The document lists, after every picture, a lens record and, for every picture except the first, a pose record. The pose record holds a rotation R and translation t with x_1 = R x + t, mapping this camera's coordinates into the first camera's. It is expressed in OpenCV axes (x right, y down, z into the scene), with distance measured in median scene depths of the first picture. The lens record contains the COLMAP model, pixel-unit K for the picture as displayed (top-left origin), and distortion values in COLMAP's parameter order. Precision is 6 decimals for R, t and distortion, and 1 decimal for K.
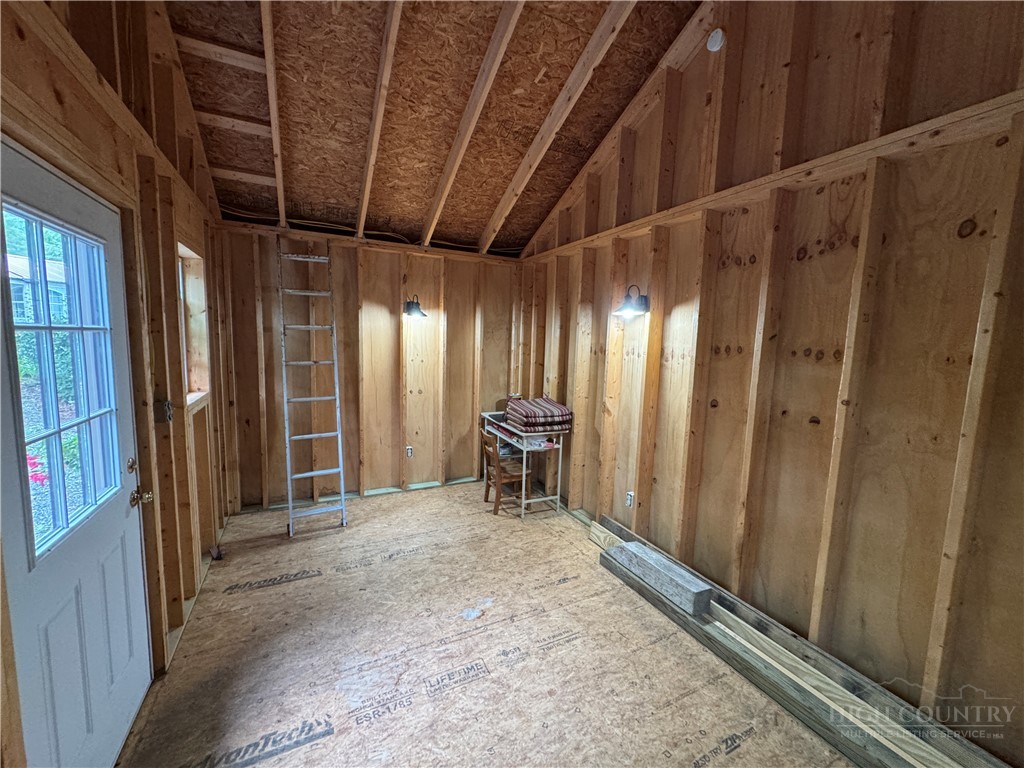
lens RADIAL K [[408.1, 0, 510.4], [0, 408.1, 380.2], [0, 0, 1]] dist [-0.002538, 0.001001]
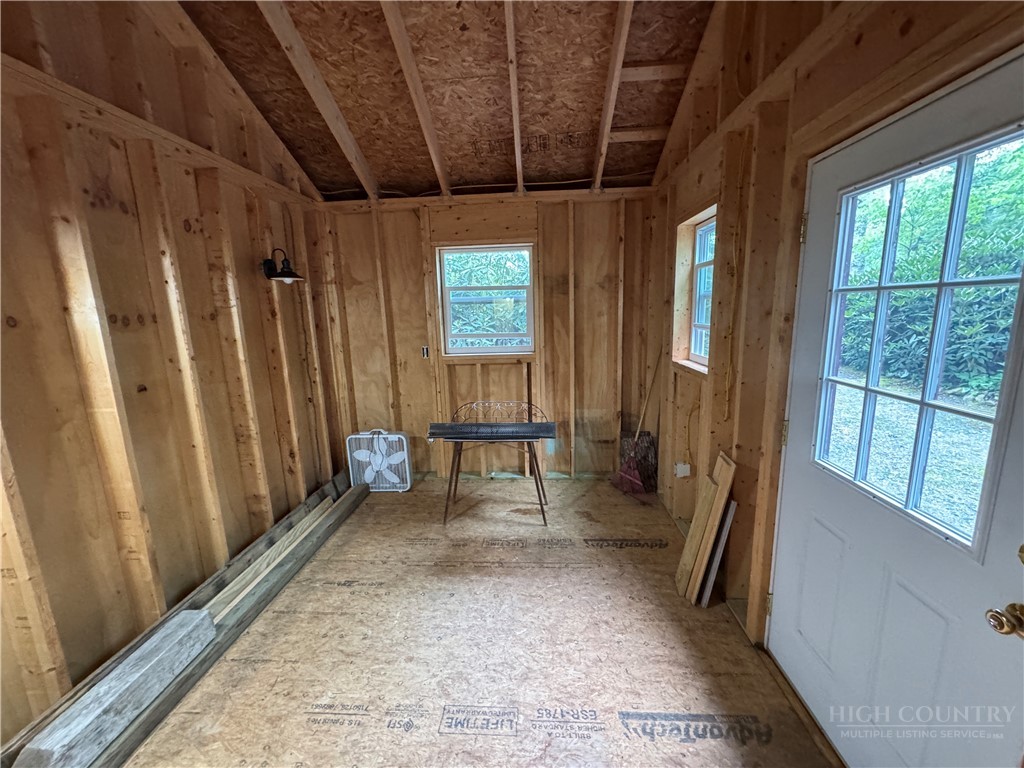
lens RADIAL K [[408.1, 0, 512.2], [0, 408.1, 382.5], [0, 0, 1]] dist [-0.002538, 0.001001]
pose [[-0.863106, -0.094645, 0.496075, -0.528897], [0.059197, 0.956551, 0.285492, -0.151369], [-0.501541, 0.275776, -0.820003, 1.448936]]
